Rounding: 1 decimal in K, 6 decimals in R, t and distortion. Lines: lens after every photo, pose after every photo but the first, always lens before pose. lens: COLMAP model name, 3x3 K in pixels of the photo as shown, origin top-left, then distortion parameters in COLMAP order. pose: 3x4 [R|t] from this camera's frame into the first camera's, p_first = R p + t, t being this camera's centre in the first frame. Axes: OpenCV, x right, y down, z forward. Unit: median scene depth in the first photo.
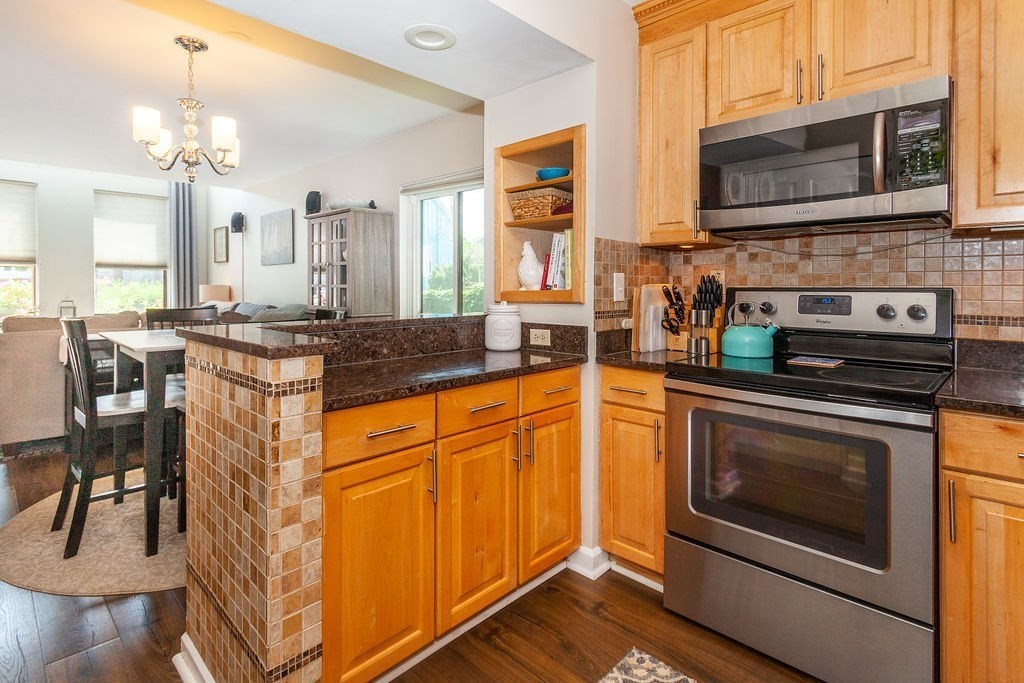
lens RADIAL K [[519.0, 0, 497.4], [0, 519.0, 290.0], [0, 0, 1]] dist [0.019110, -0.003260]
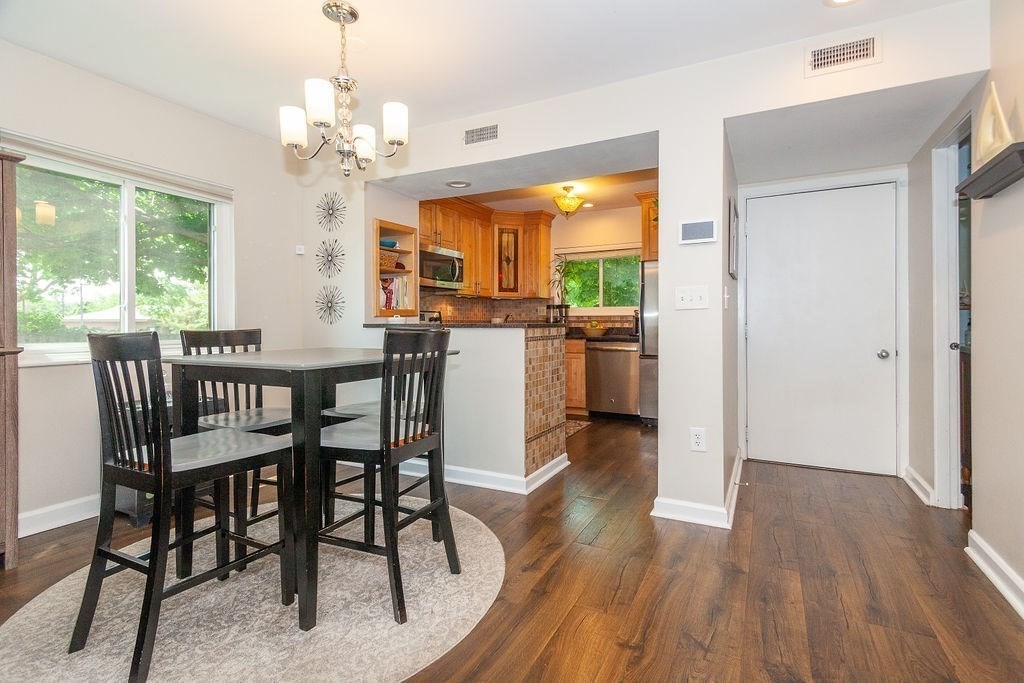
lens RADIAL K [[493.1, 0, 517.9], [0, 493.1, 323.3], [0, 0, 1]] dist [0.021632, -0.010772]
pose [[-0.317824, -0.003393, 0.948144, -1.781802], [0.012006, 0.999899, 0.007603, 0.043174], [-0.948074, 0.013799, -0.317751, 1.228403]]
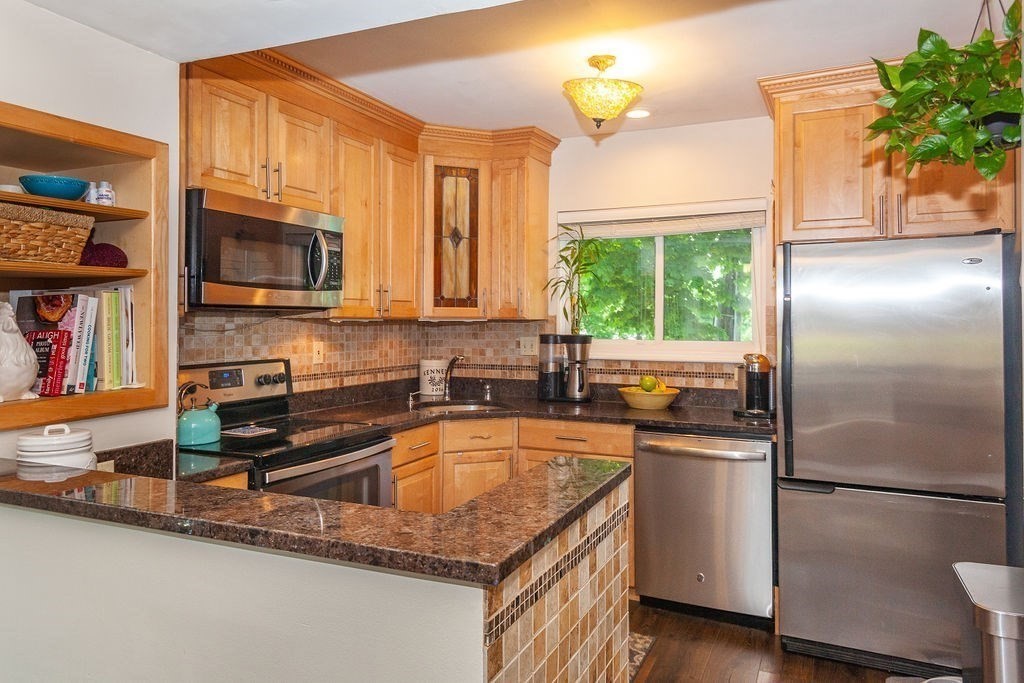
lens RADIAL K [[710.1, 0, 515.3], [0, 710.1, 312.0], [0, 0, 1]] dist [0.013043, 0.001472]
pose [[-0.360268, 0.006912, 0.932823, -0.866243], [0.006308, 0.999968, -0.004974, -0.089122], [-0.932828, 0.004092, -0.360300, 0.903033]]
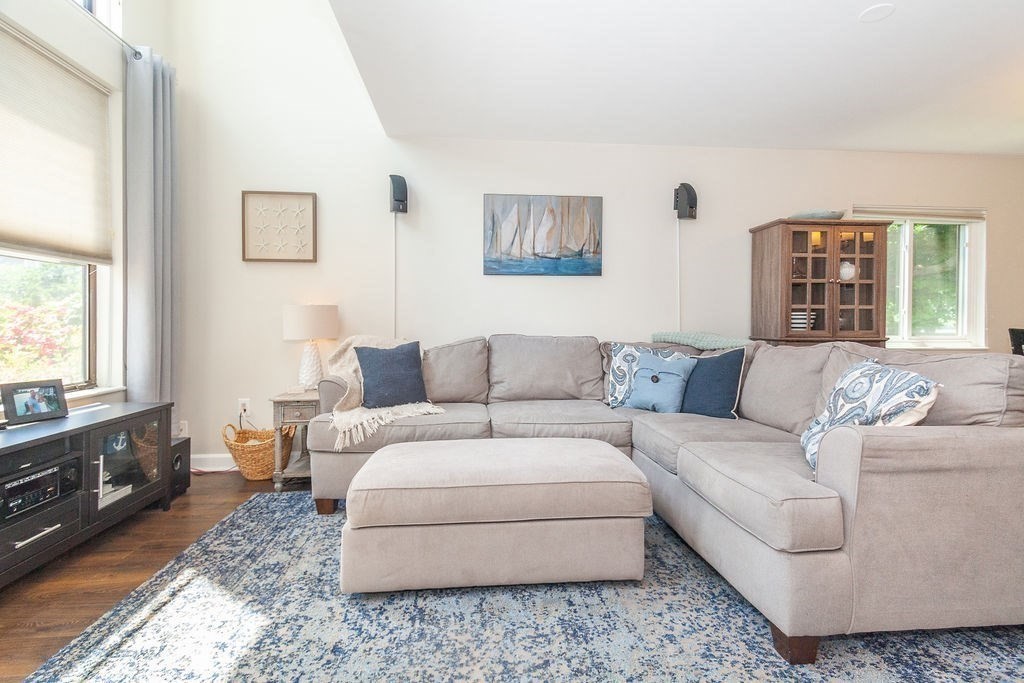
lens RADIAL K [[493.1, 0, 517.1], [0, 493.1, 319.0], [0, 0, 1]] dist [0.021632, -0.010772]
pose [[0.631718, 0.008398, 0.775153, -2.542435], [0.009010, 0.999794, -0.018175, 0.043990], [-0.775146, 0.018466, 0.631513, 1.762861]]
